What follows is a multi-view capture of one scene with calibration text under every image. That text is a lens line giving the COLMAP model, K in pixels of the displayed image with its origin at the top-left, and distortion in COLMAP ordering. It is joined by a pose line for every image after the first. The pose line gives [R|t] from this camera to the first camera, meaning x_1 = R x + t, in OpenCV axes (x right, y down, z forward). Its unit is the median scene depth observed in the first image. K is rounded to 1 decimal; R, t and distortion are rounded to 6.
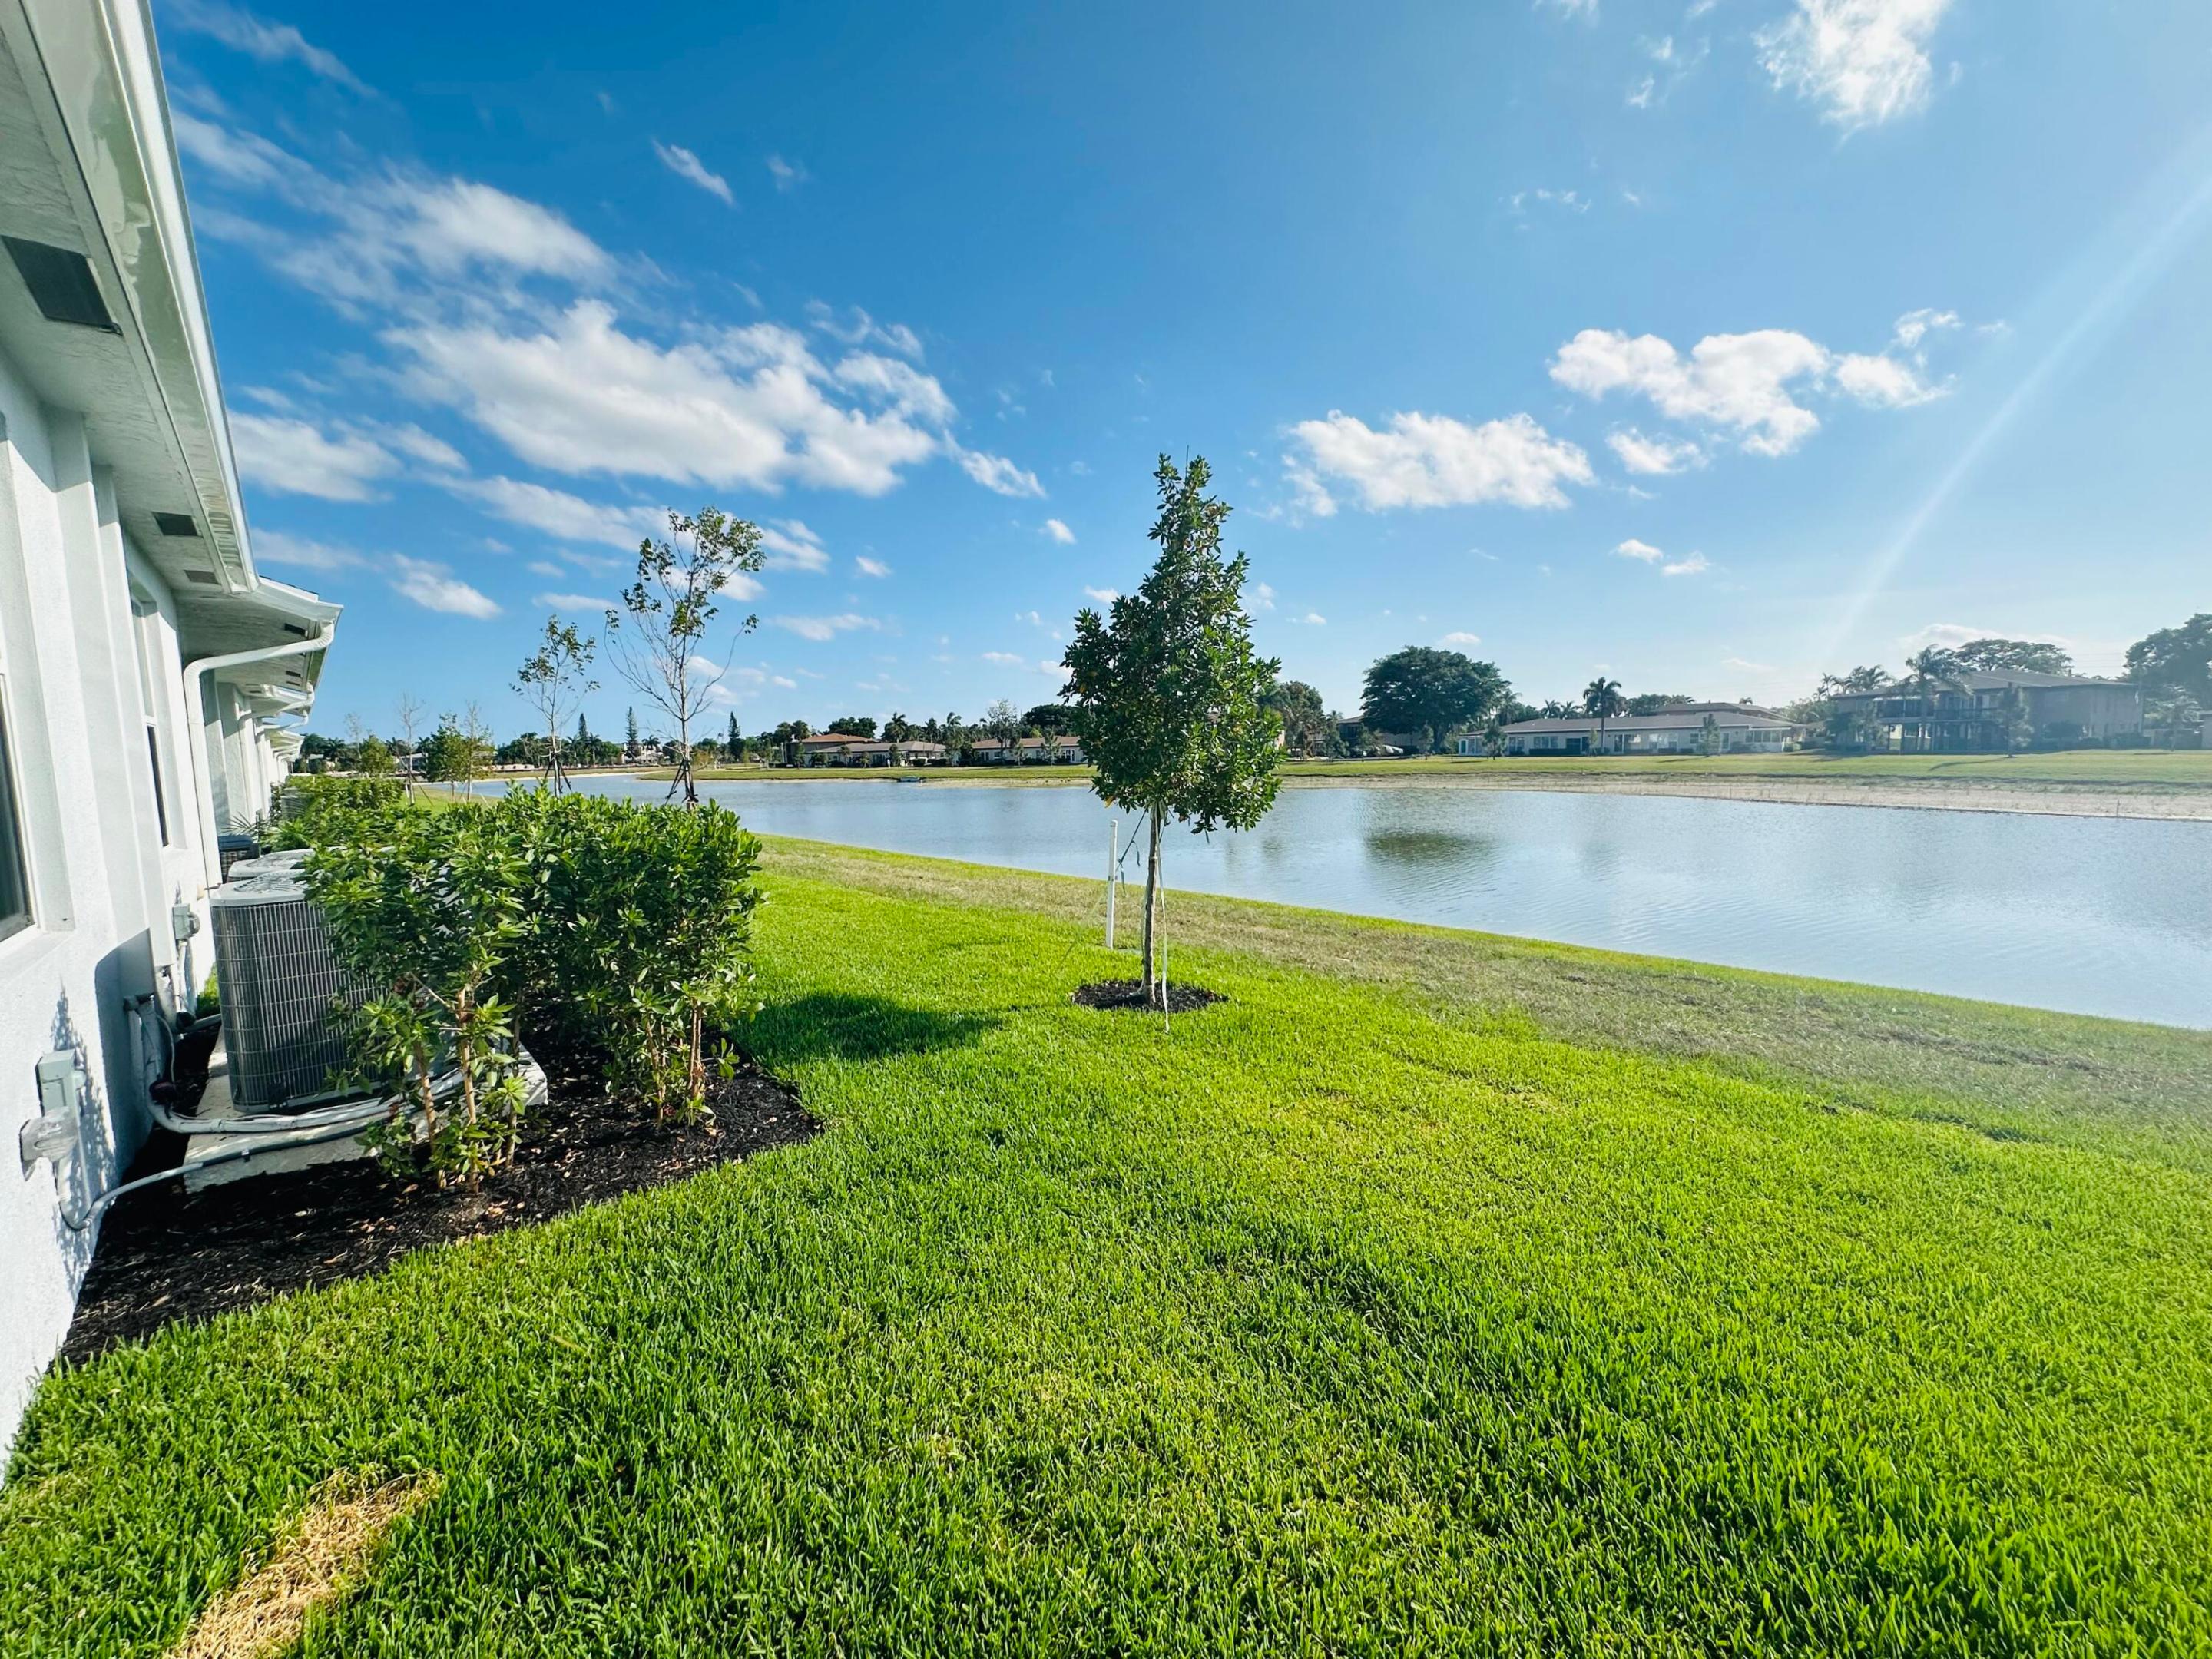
lens RADIAL K [[883.9, 0, 1106.8], [0, 883.9, 824.9], [0, 0, 1]] dist [-0.003440, 0.000889]
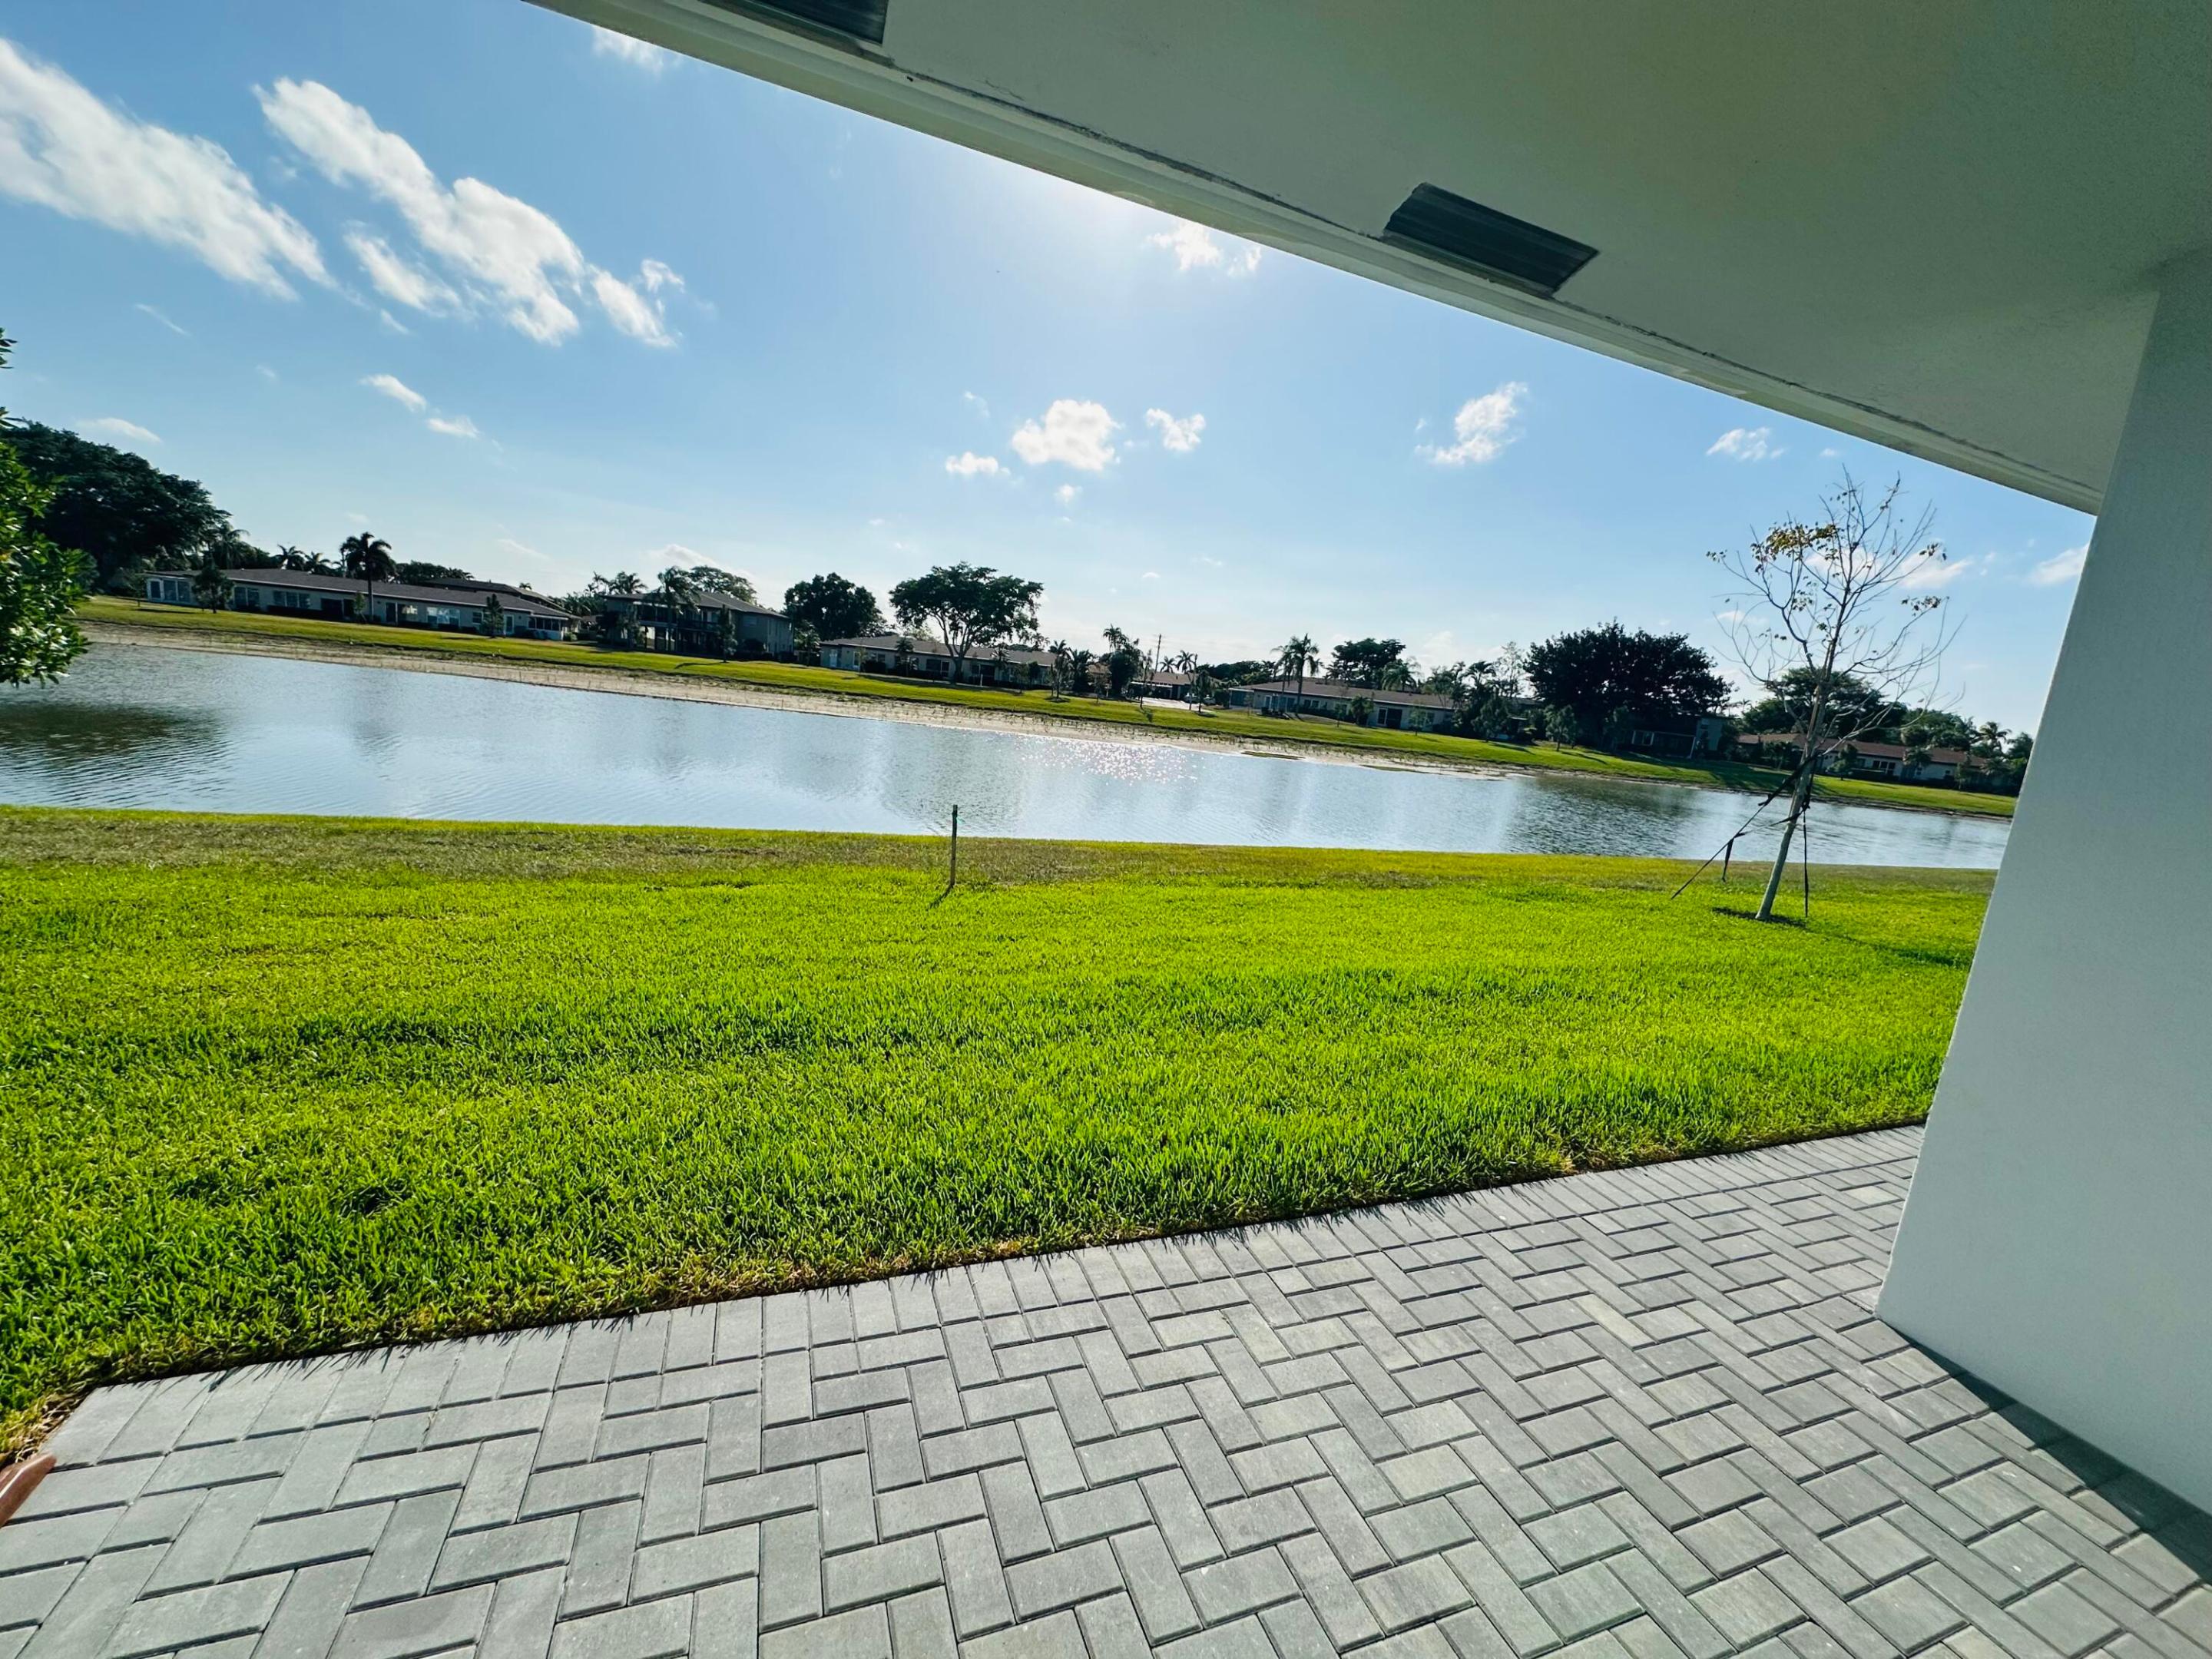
lens RADIAL K [[883.9, 0, 1106.8], [0, 883.9, 824.9], [0, 0, 1]] dist [-0.003440, 0.000889]
pose [[0.358098, -0.092472, 0.929094, -0.348787], [-0.030886, 0.993366, 0.110773, 0.014237], [-0.933173, -0.068363, 0.352866, -0.283803]]
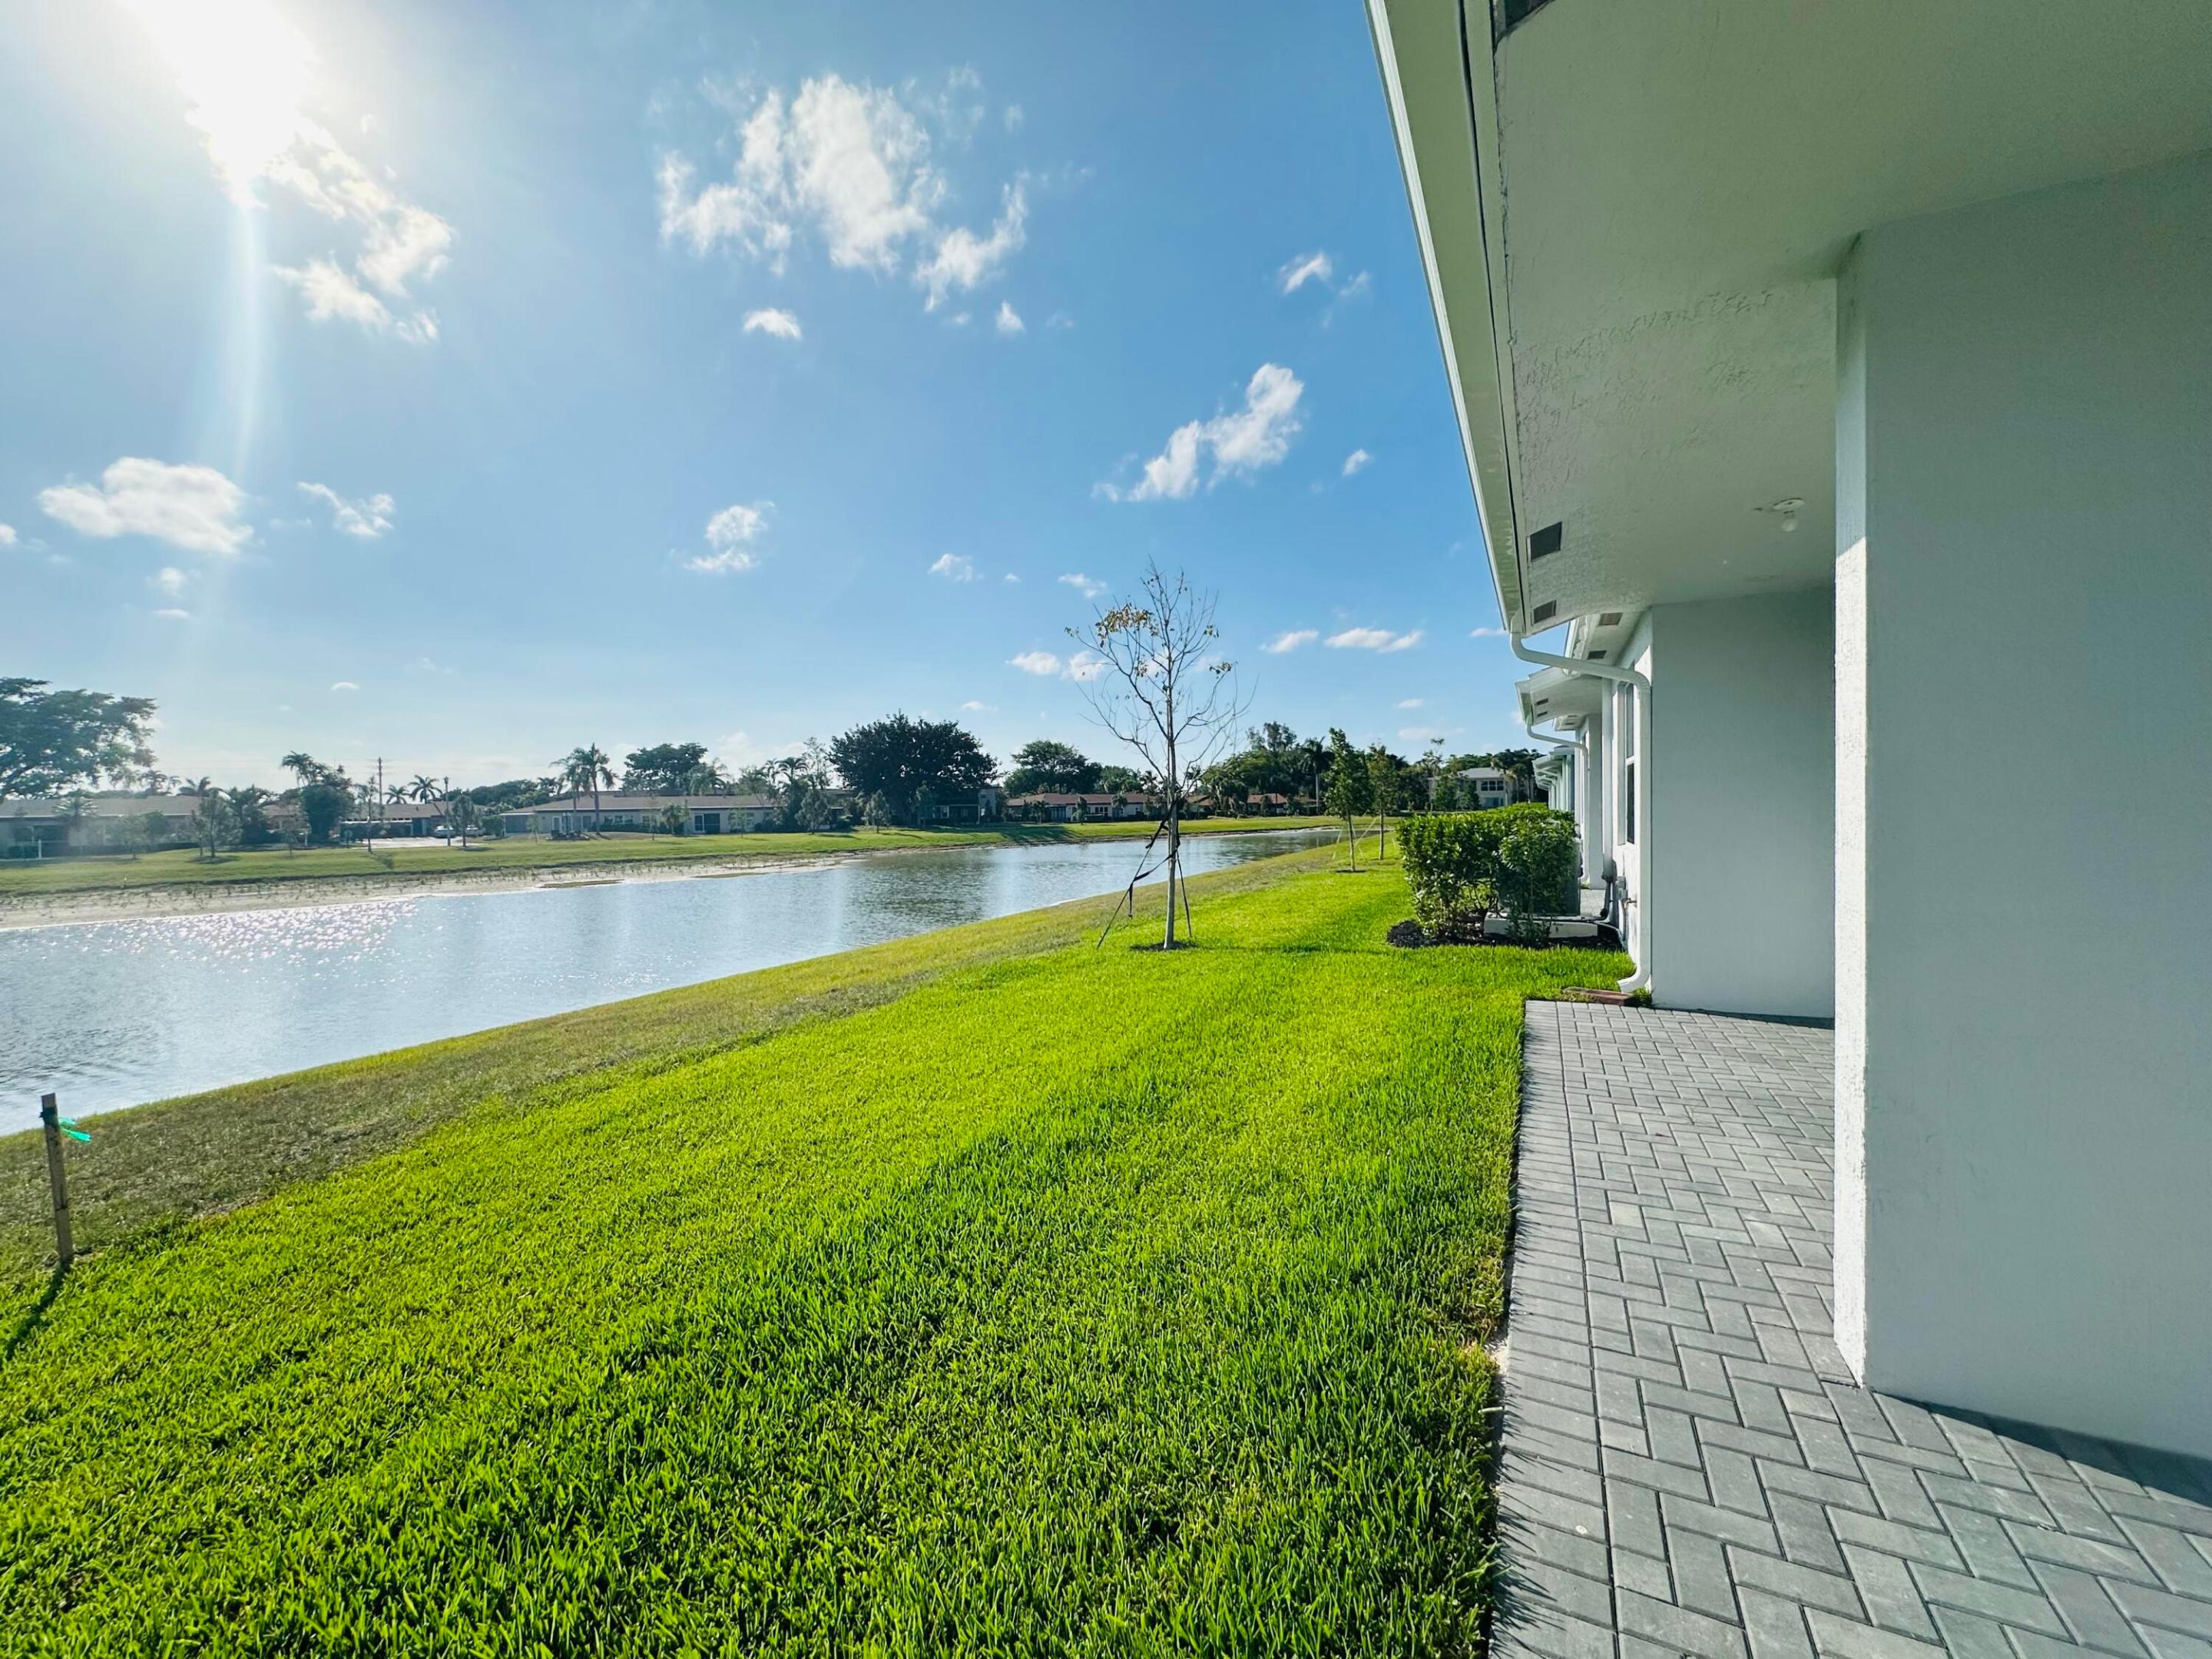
lens RADIAL K [[880.9, 0, 1106.4], [0, 880.9, 836.6], [0, 0, 1]] dist [-0.000761, -0.000217]
pose [[-0.364416, -0.001120, 0.931235, 0.062501], [0.108676, 0.993115, 0.043722, 0.007559], [-0.924873, 0.117136, -0.361786, -0.019767]]
